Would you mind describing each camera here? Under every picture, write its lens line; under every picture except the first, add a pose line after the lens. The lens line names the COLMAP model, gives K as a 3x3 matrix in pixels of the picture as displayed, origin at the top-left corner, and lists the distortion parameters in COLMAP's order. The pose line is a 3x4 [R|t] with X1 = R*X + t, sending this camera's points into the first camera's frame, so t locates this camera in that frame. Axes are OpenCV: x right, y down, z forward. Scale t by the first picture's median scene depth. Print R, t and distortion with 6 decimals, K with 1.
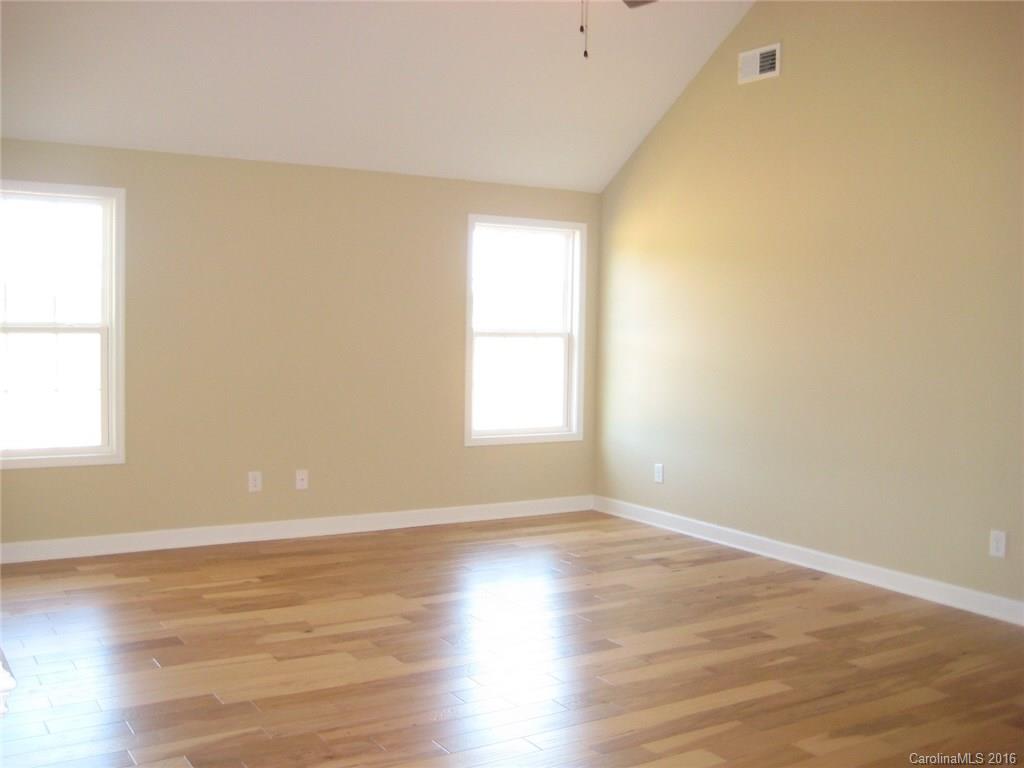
lens RADIAL K [[1064.9, 0, 506.3], [0, 1064.9, 380.1], [0, 0, 1]] dist [-0.155565, 0.201734]
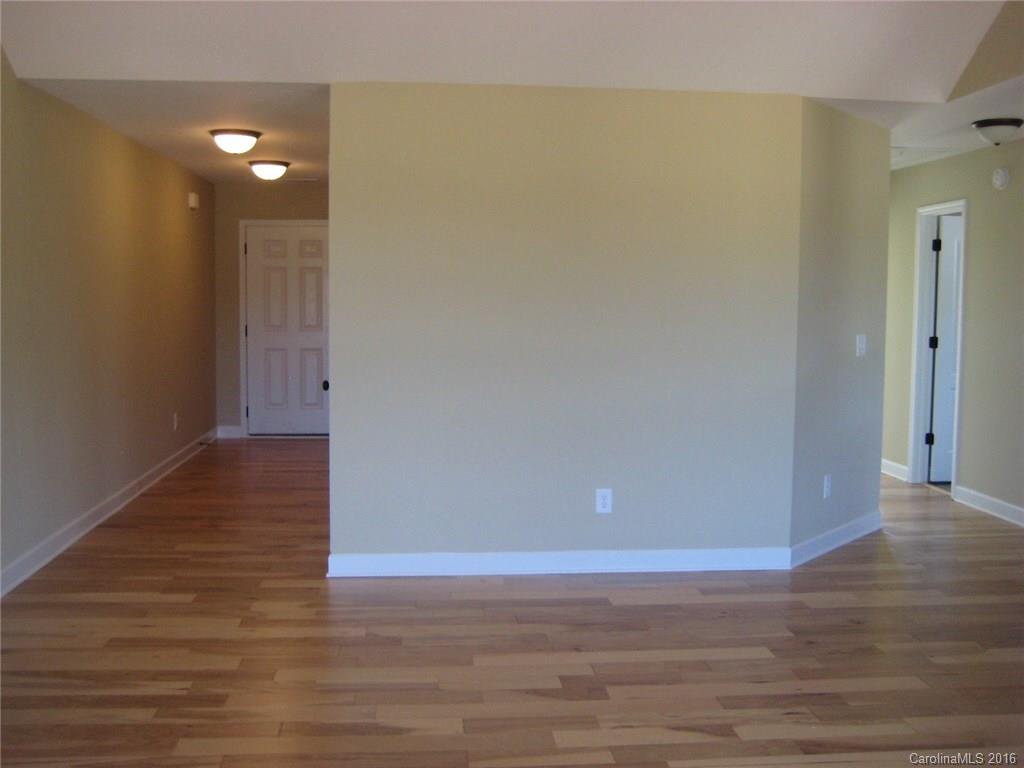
lens RADIAL K [[1064.9, 0, 506.3], [0, 1064.9, 380.1], [0, 0, 1]] dist [-0.155565, 0.201734]
pose [[-0.888363, -0.065323, 0.454471, -0.137399], [-0.001510, 0.990238, 0.139378, -0.080830], [-0.459139, 0.123132, -0.879790, 1.389632]]
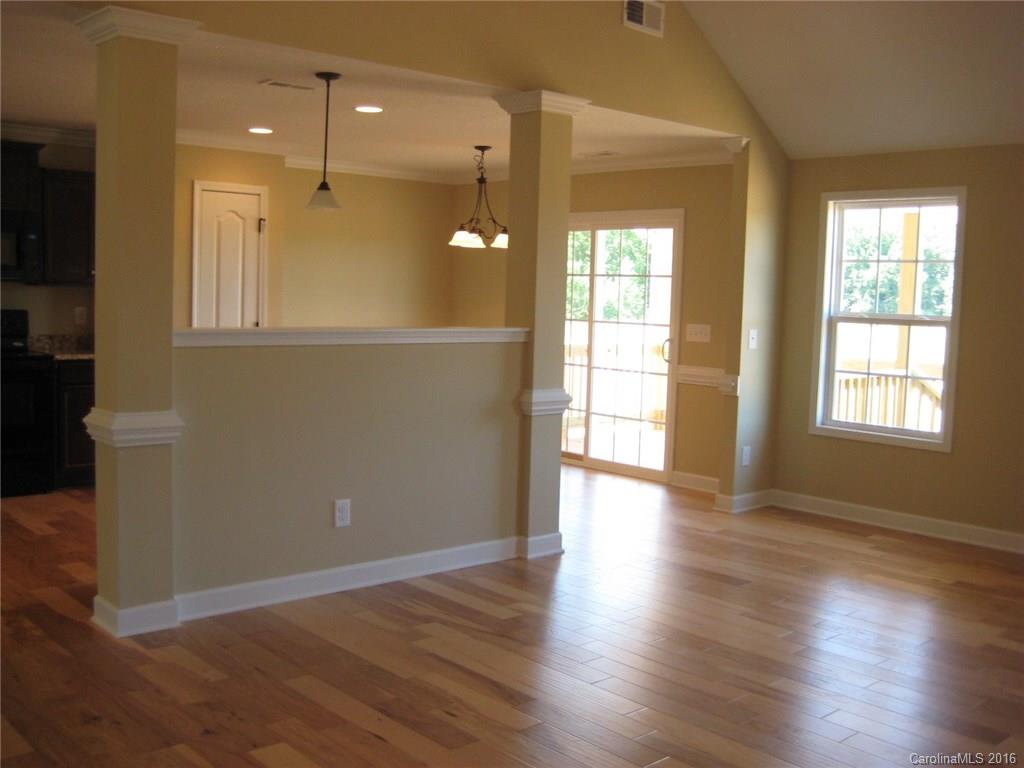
lens RADIAL K [[1064.9, 0, 506.3], [0, 1064.9, 380.1], [0, 0, 1]] dist [-0.155565, 0.201734]
pose [[0.167131, 0.067333, -0.983633, 0.764346], [-0.083240, 0.995067, 0.053973, -0.014949], [0.982415, 0.072857, 0.171911, 0.522543]]
